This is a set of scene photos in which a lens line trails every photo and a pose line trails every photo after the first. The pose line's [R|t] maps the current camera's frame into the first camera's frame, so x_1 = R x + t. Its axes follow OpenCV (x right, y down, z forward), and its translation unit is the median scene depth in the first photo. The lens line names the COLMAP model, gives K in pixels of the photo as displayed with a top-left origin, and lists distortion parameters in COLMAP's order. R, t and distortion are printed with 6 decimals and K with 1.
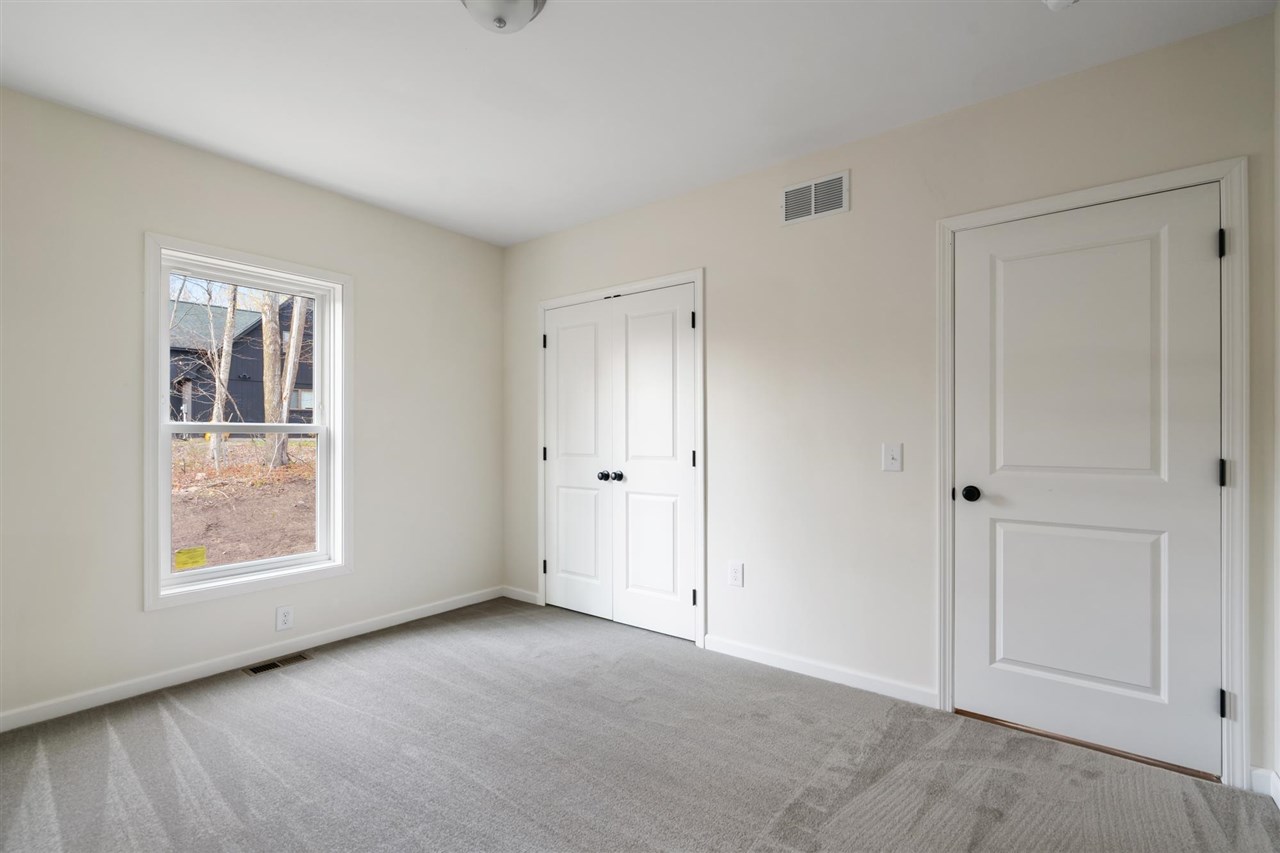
lens RADIAL K [[576.3, 0, 637.0], [0, 576.3, 423.7], [0, 0, 1]] dist [-0.004516, 0.001389]
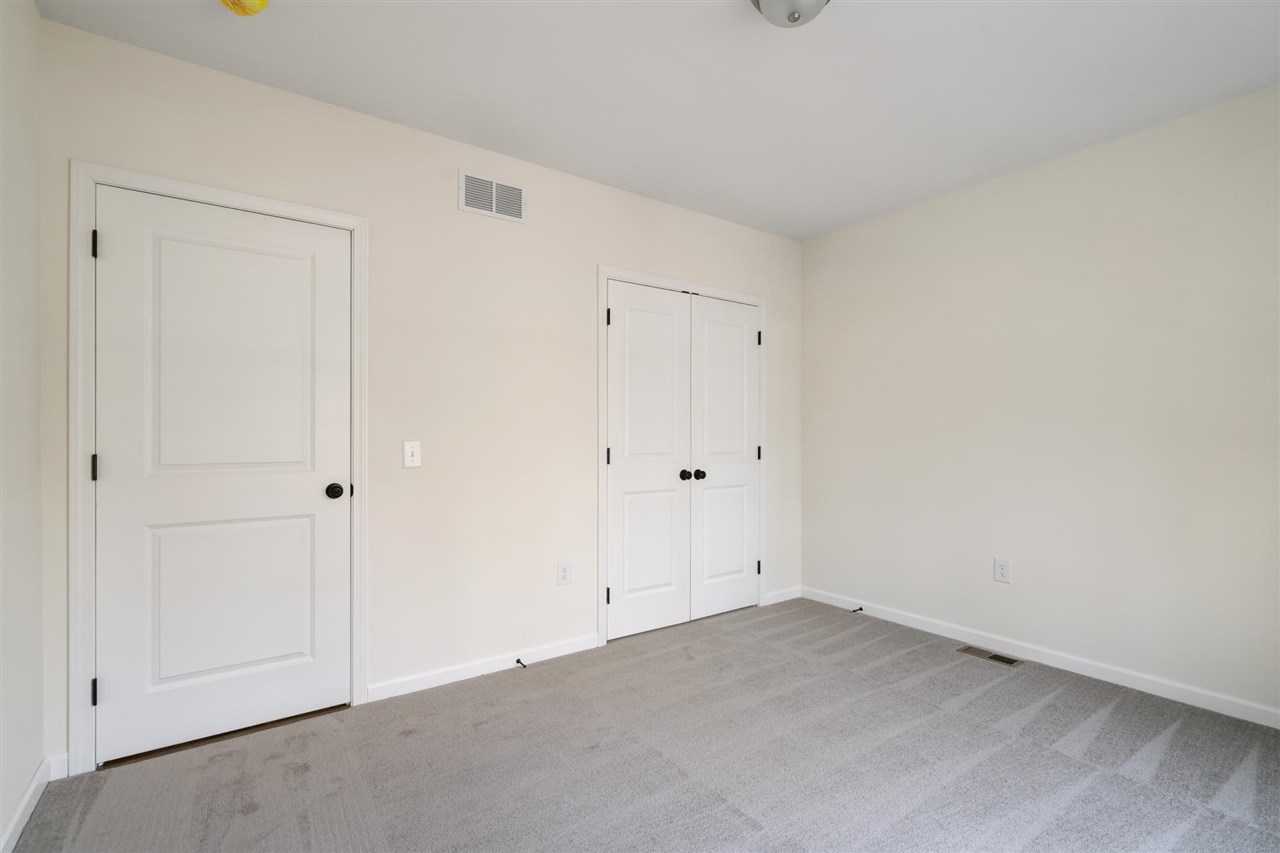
lens RADIAL K [[576.3, 0, 652.6], [0, 576.3, 426.2], [0, 0, 1]] dist [-0.004516, 0.001389]
pose [[0.289634, 0.014686, 0.957025, -0.655031], [-0.025325, 0.999650, -0.007675, 0.010662], [-0.956802, -0.022013, 0.289905, 0.504048]]
